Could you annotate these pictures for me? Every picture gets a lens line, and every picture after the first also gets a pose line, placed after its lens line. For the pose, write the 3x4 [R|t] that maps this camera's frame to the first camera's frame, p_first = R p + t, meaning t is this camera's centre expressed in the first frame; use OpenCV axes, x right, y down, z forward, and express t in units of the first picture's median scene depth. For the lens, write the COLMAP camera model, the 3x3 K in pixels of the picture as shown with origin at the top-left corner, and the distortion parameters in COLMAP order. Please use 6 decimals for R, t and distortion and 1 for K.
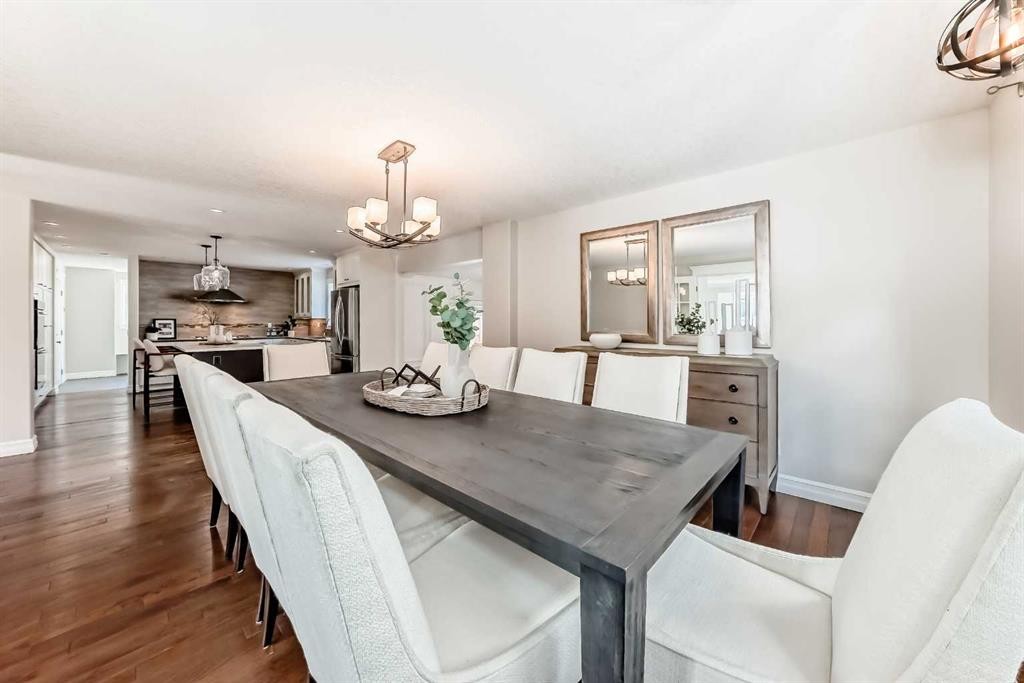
lens RADIAL K [[368.3, 0, 513.7], [0, 368.3, 323.0], [0, 0, 1]] dist [-0.009126, 0.000614]
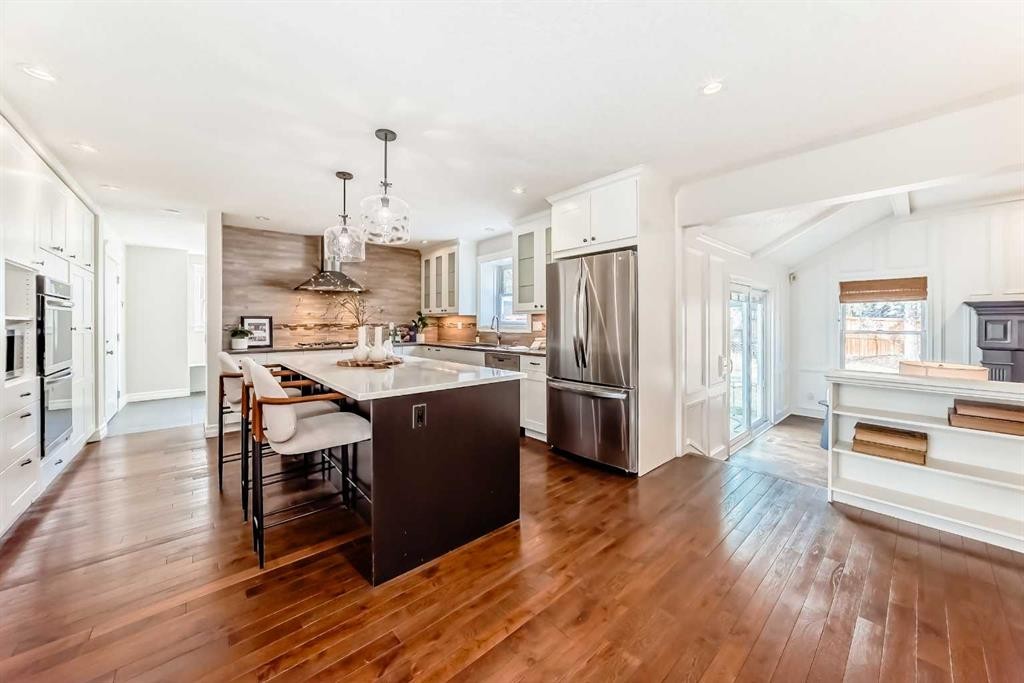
lens RADIAL K [[368.3, 0, 512.4], [0, 368.3, 321.3], [0, 0, 1]] dist [-0.009126, 0.000614]
pose [[0.994108, -0.003547, -0.108338, -0.424931], [0.003096, 0.999986, -0.004338, 0.001140], [0.108352, 0.003977, 0.994105, 0.393348]]
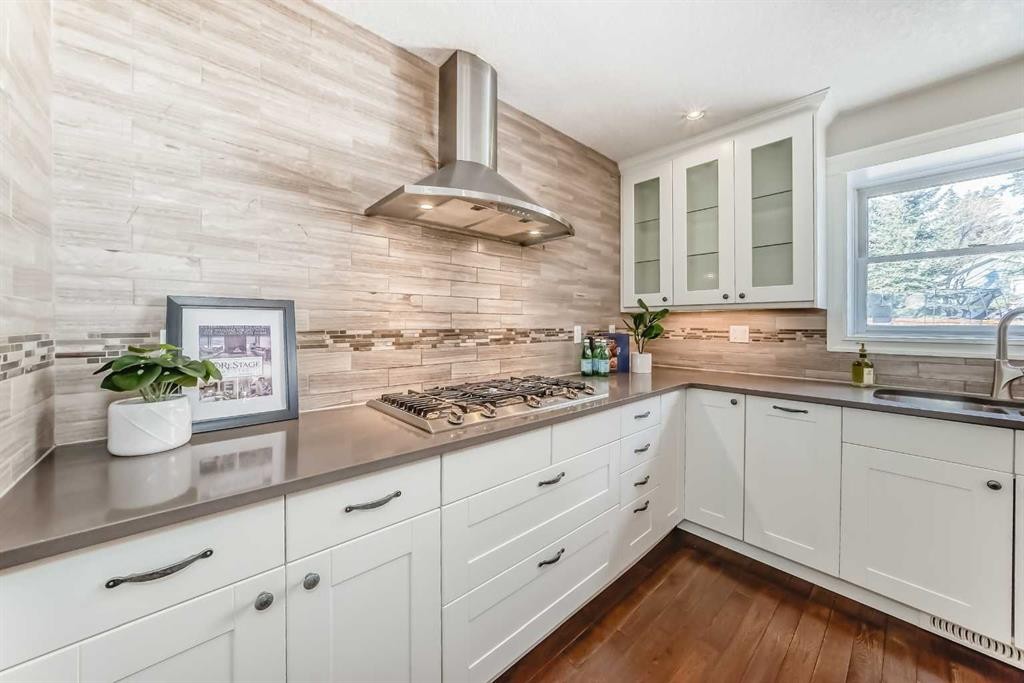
lens RADIAL K [[368.3, 0, 512.9], [0, 368.3, 320.9], [0, 0, 1]] dist [-0.009126, 0.000614]
pose [[0.996510, 0.004855, -0.083338, -0.807712], [-0.005440, 0.999962, -0.006791, -0.001989], [0.083302, 0.007221, 0.996498, 0.835913]]
